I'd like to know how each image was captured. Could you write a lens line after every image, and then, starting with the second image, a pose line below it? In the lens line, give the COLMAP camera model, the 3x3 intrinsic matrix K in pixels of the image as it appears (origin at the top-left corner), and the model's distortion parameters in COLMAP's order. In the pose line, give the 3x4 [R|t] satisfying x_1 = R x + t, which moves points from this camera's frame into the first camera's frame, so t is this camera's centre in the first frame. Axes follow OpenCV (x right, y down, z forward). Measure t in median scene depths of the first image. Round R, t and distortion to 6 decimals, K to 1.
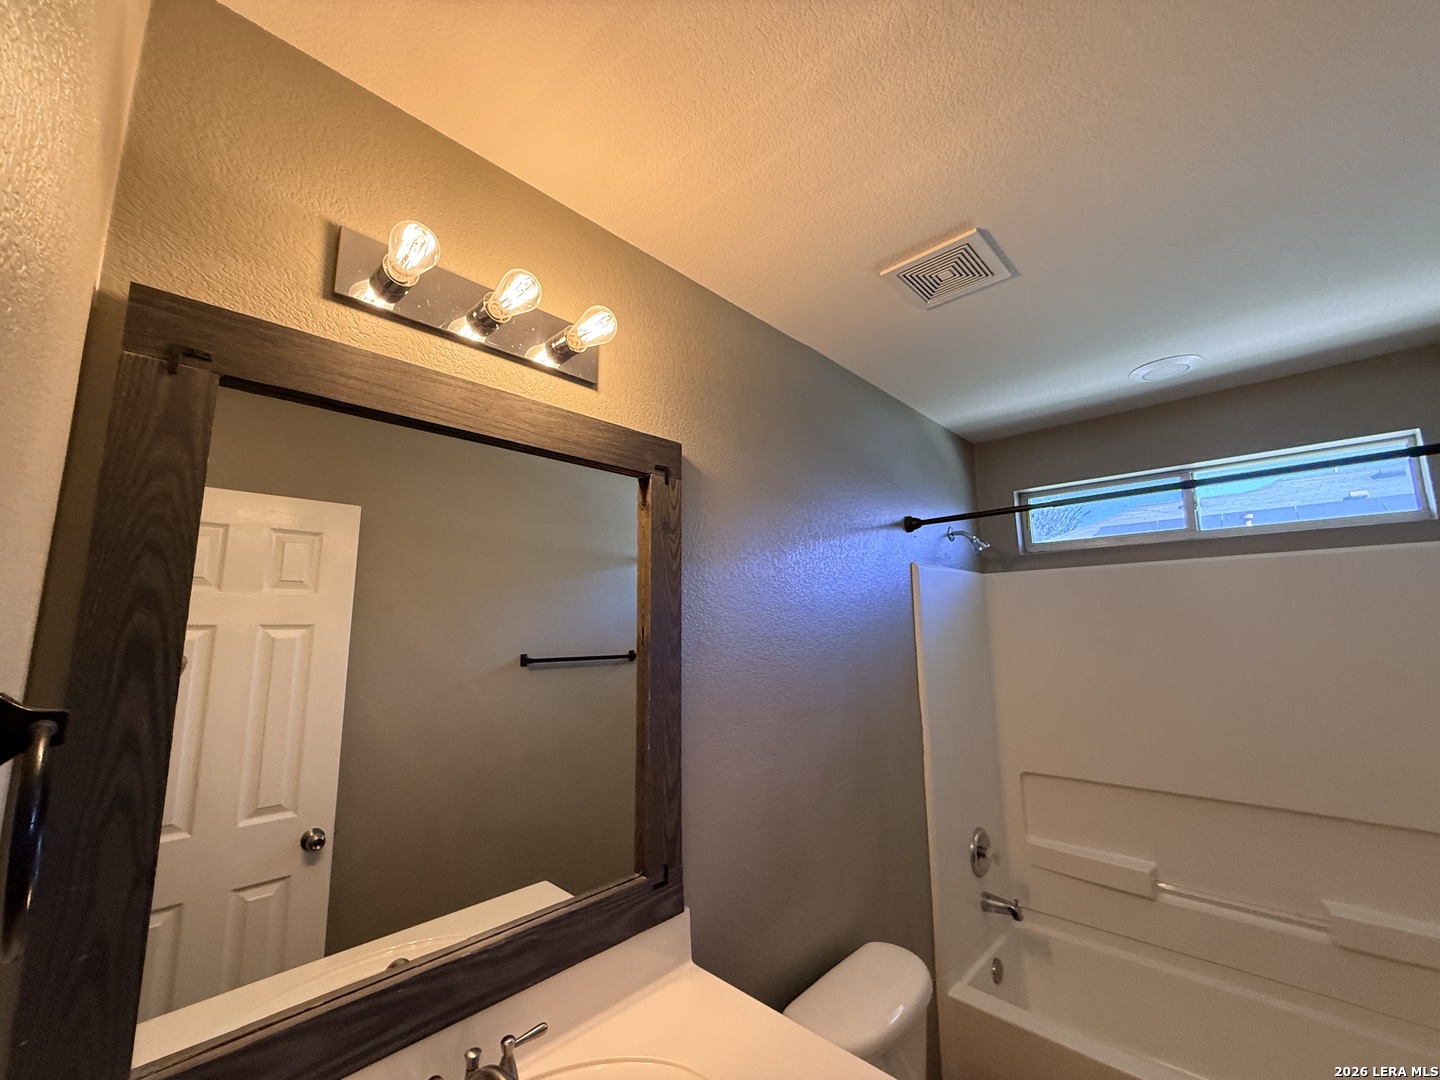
lens RADIAL K [[575.5, 0, 720.0], [0, 575.5, 540.0], [0, 0, 1]] dist [-0.000512, 0.000006]
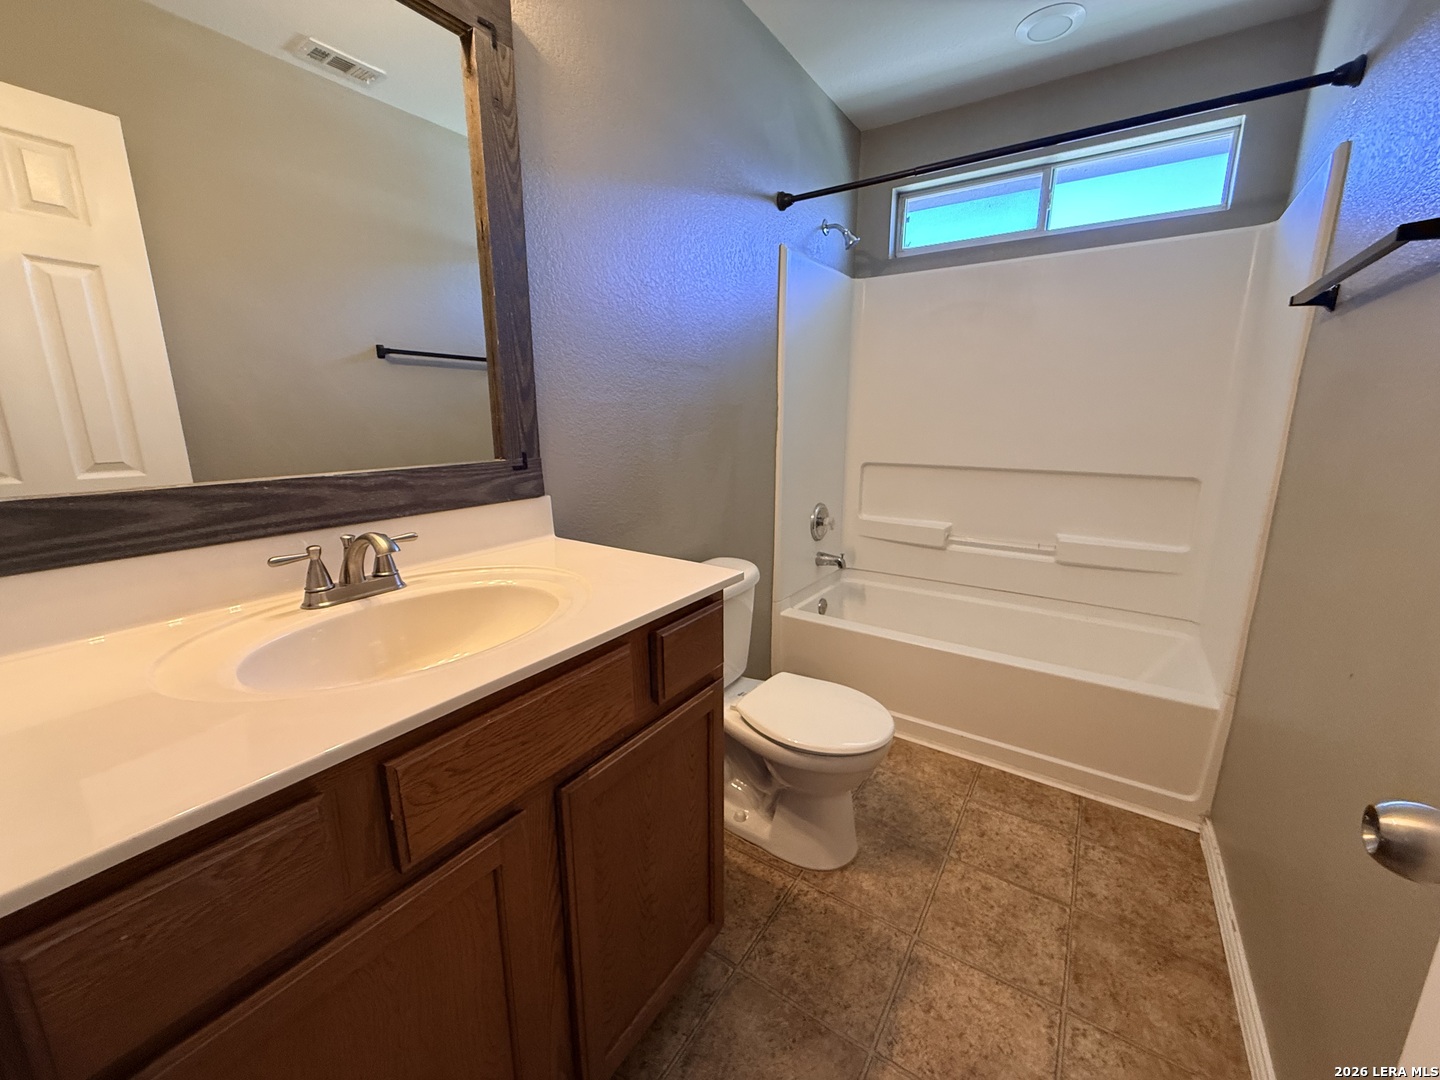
lens RADIAL K [[575.5, 0, 720.0], [0, 575.5, 540.0], [0, 0, 1]] dist [-0.000512, 0.000006]
pose [[0.985365, -0.025503, 0.168540, 0.080310], [-0.036643, 0.933936, 0.355557, 0.282576], [-0.166474, -0.356529, 0.919333, -0.138674]]
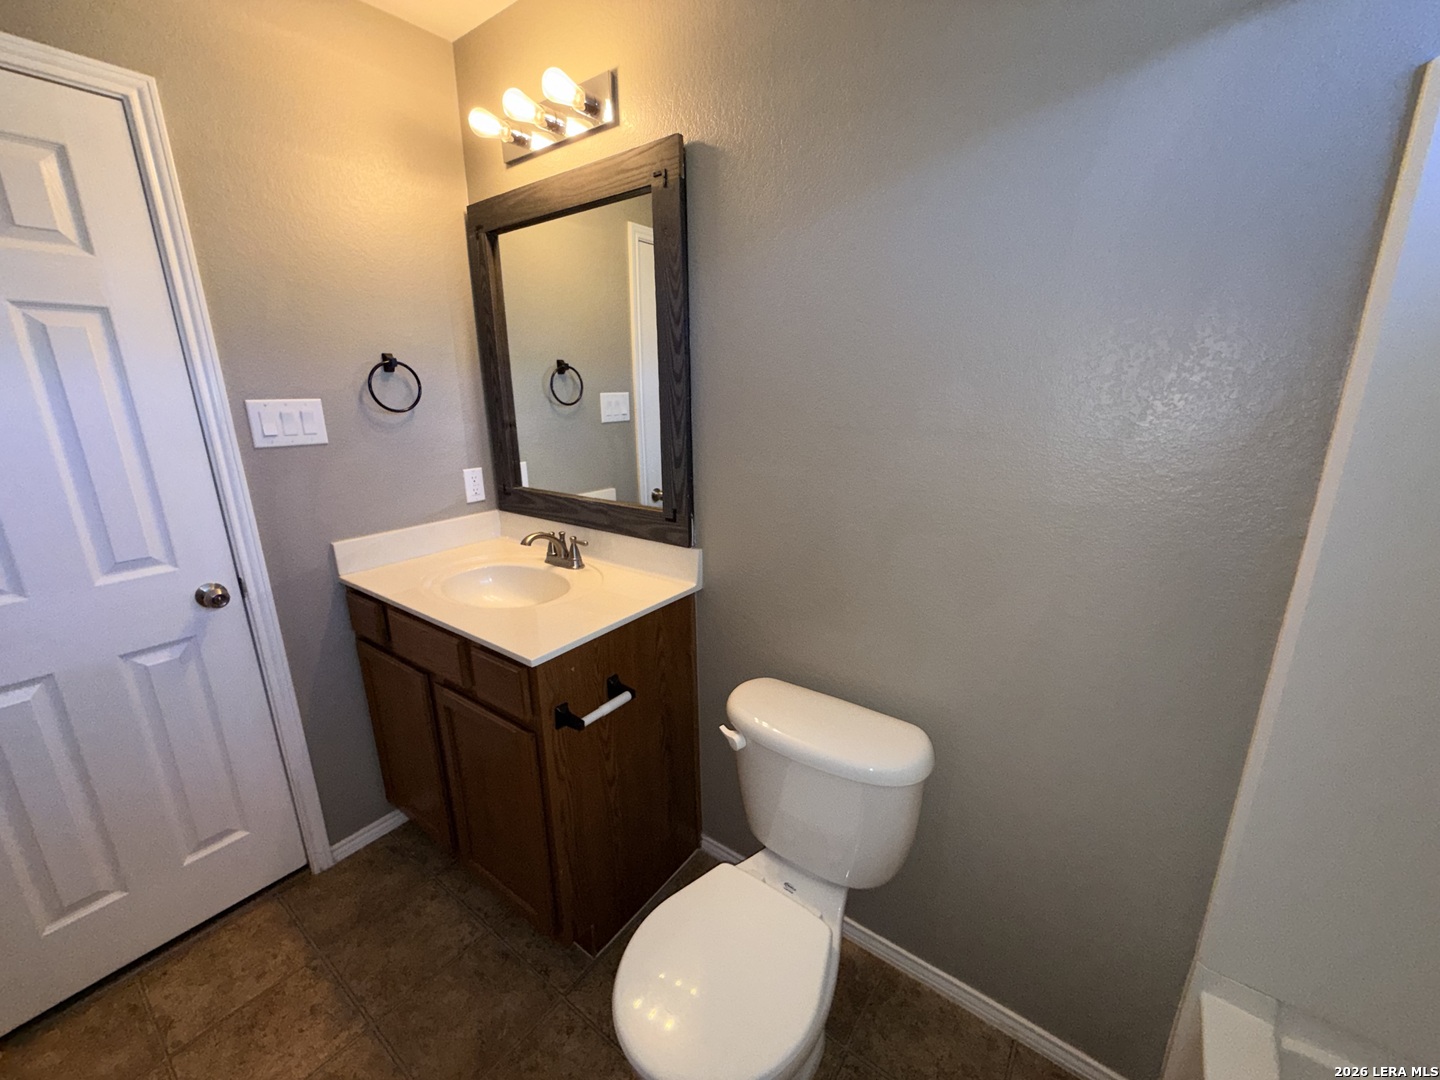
lens RADIAL K [[575.5, 0, 720.0], [0, 575.5, 540.0], [0, 0, 1]] dist [-0.000512, 0.000006]
pose [[0.125345, 0.268216, -0.955169, 1.131200], [0.156647, 0.945335, 0.286011, 0.236302], [0.979668, -0.185475, 0.076478, 0.898915]]
